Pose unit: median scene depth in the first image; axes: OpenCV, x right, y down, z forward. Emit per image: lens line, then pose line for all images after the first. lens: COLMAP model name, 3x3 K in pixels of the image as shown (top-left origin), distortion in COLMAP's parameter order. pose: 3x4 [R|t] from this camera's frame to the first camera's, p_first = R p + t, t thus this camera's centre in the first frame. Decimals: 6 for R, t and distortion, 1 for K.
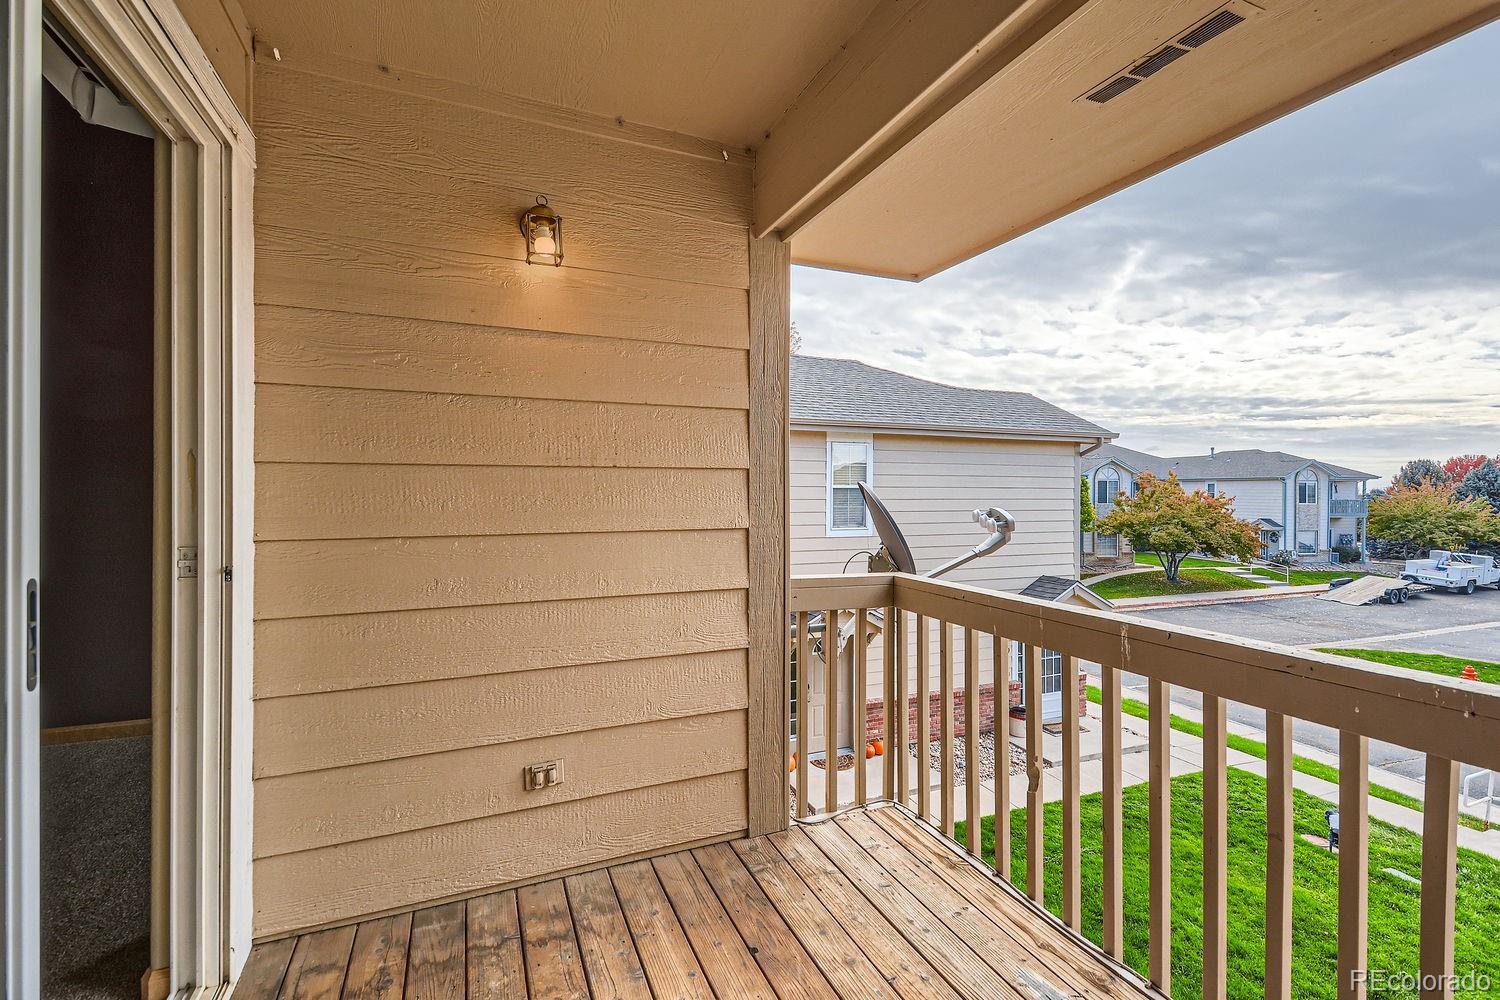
lens RADIAL K [[653.7, 0, 747.4], [0, 653.7, 491.5], [0, 0, 1]] dist [0.000145, -0.000167]
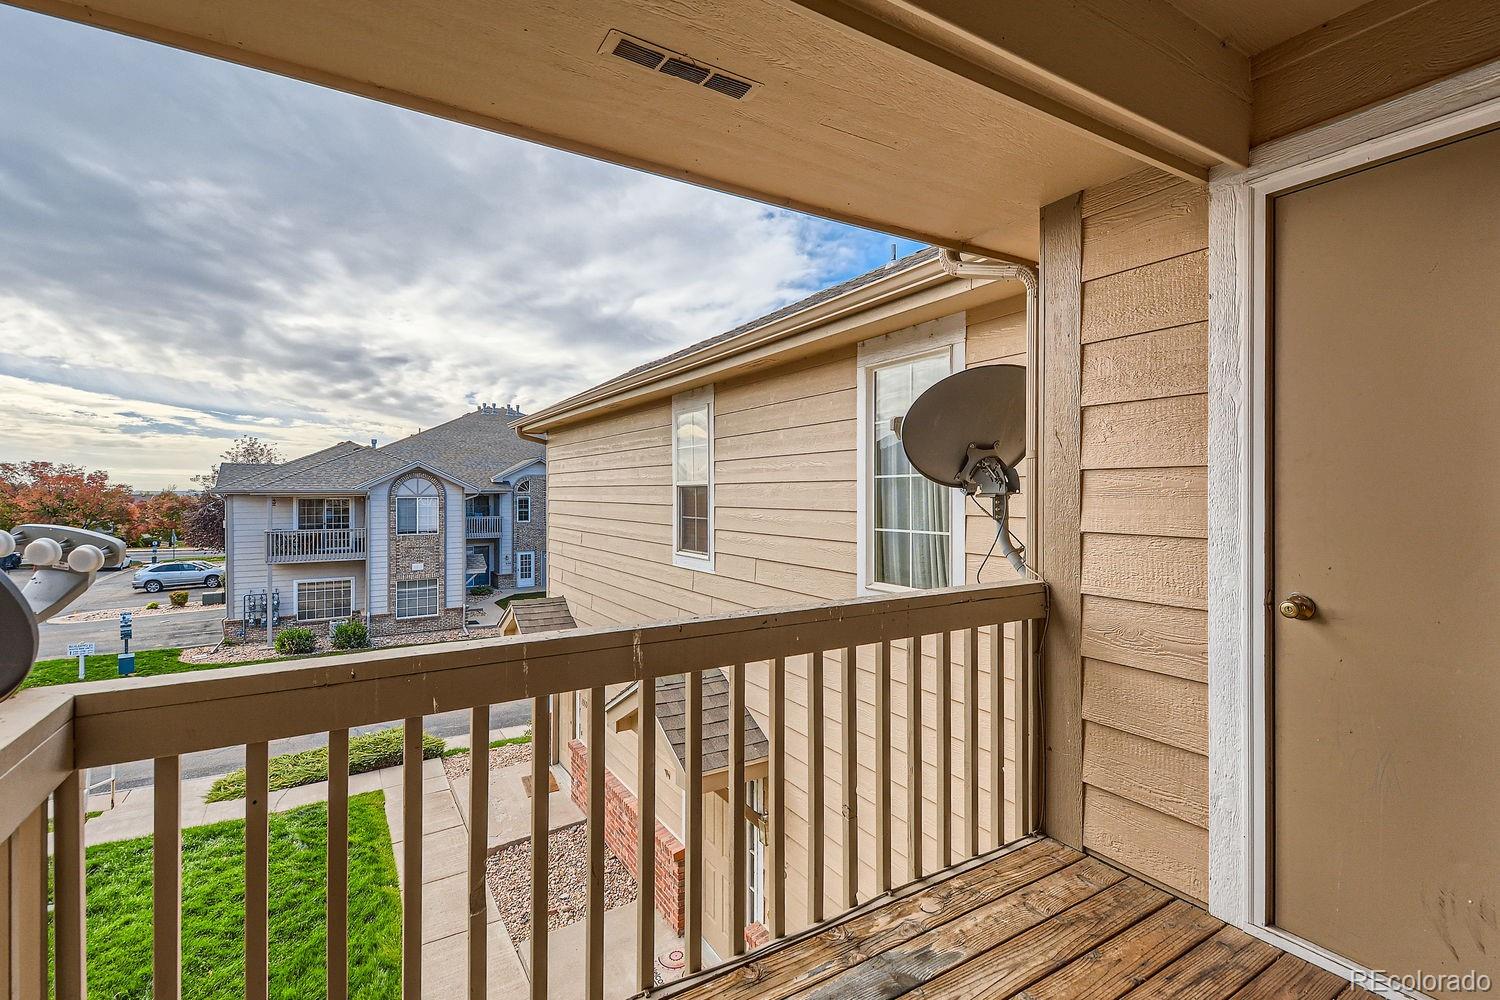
lens RADIAL K [[673.1, 0, 745.5], [0, 673.1, 510.1], [0, 0, 1]] dist [0.000024, 0.000000]
pose [[-0.130779, -0.023324, 0.991137, -0.217186], [-0.000022, 0.999723, 0.023523, 0.001069], [-0.991412, 0.003054, -0.130743, 0.517718]]
